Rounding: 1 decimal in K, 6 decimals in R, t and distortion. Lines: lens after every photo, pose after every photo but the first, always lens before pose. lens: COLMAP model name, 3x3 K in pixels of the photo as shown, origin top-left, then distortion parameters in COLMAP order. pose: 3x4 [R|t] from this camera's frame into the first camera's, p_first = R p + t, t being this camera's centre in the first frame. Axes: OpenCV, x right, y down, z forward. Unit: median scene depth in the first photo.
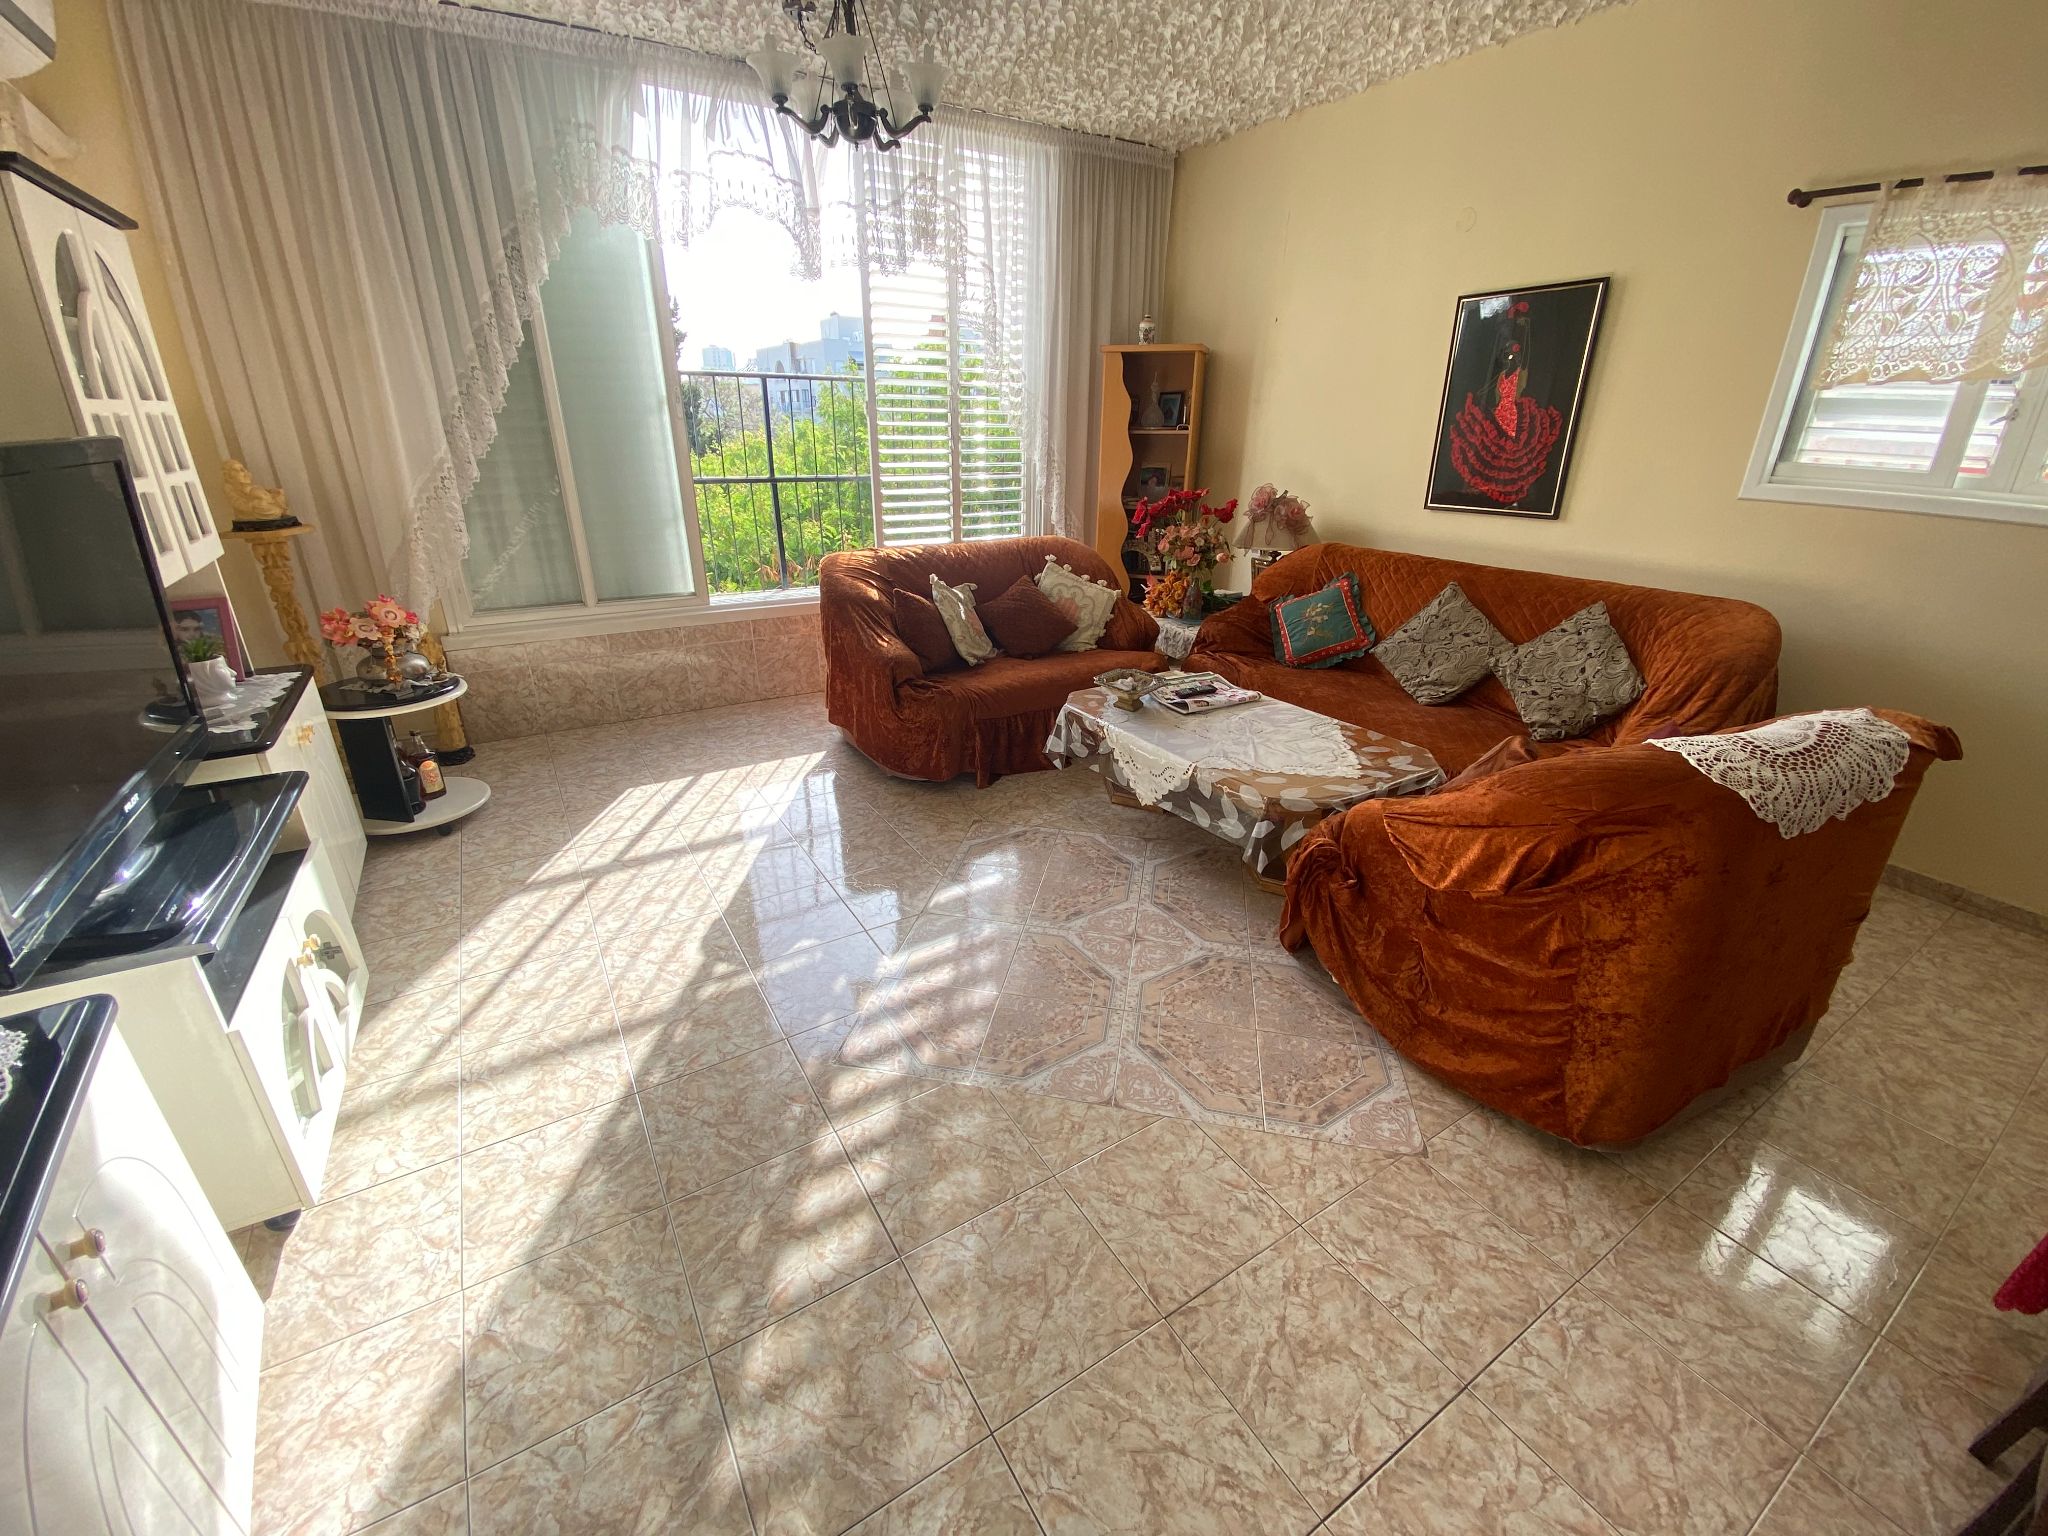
lens RADIAL K [[819.1, 0, 1024.0], [0, 819.1, 768.0], [0, 0, 1]] dist [0.043581, -0.042380]
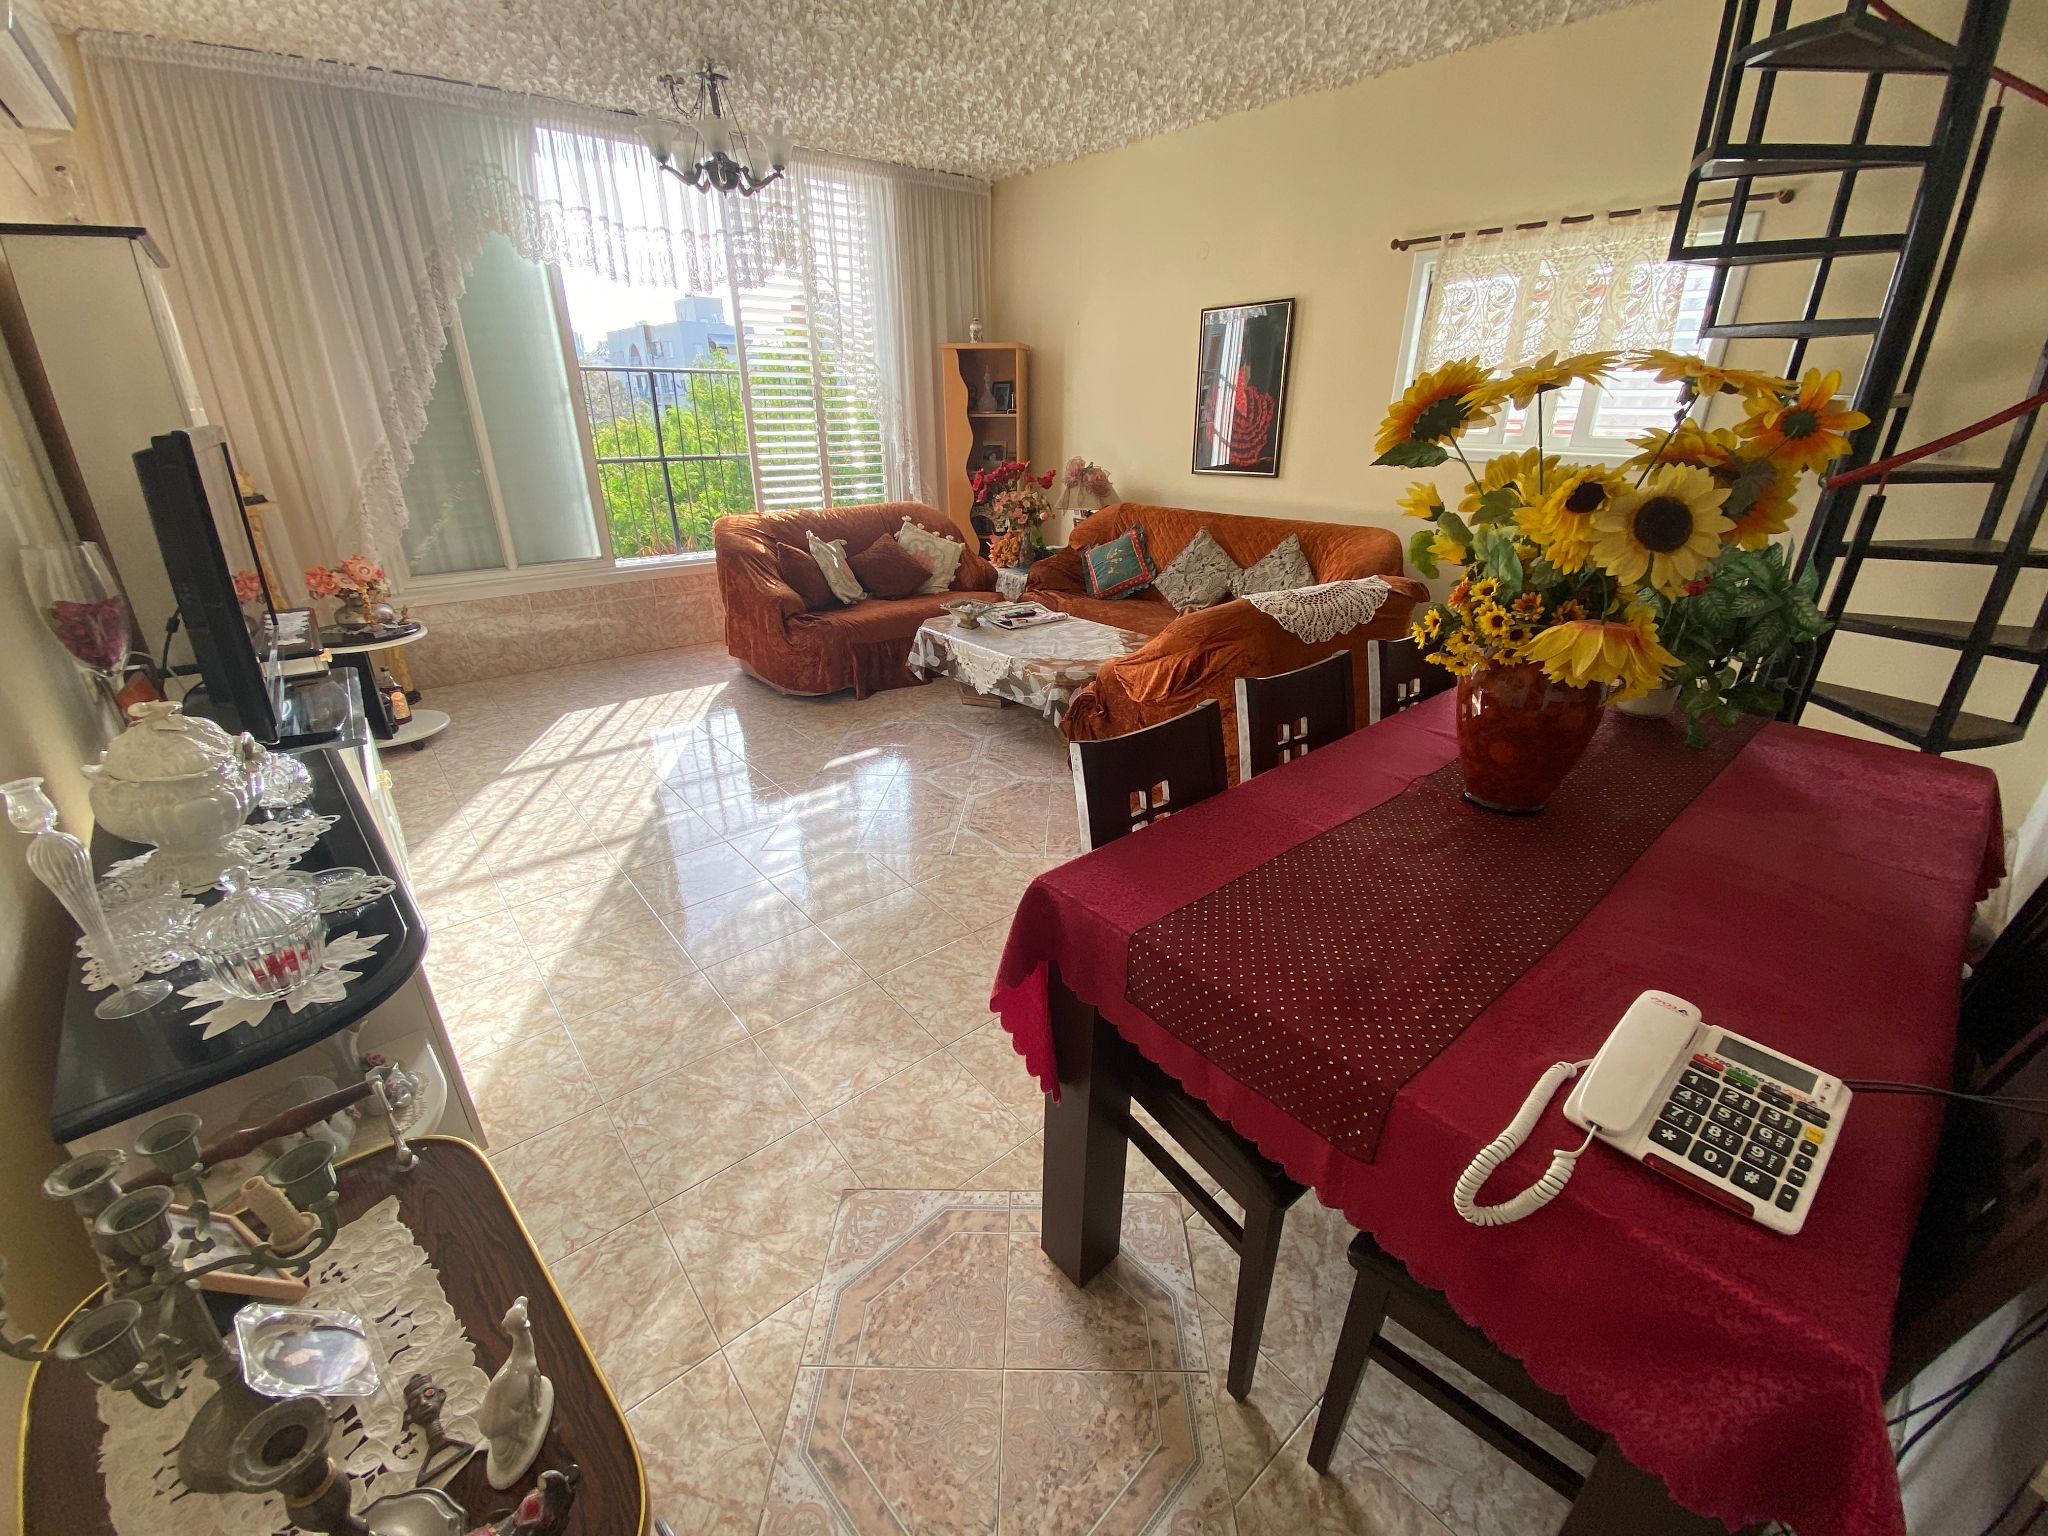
lens RADIAL K [[819.1, 0, 1024.0], [0, 819.1, 768.0], [0, 0, 1]] dist [0.043581, -0.042380]
pose [[0.990099, -0.063492, 0.125190, 0.034509], [0.061328, 0.997895, 0.021069, 0.122704], [-0.126264, -0.013183, 0.991909, -0.302863]]
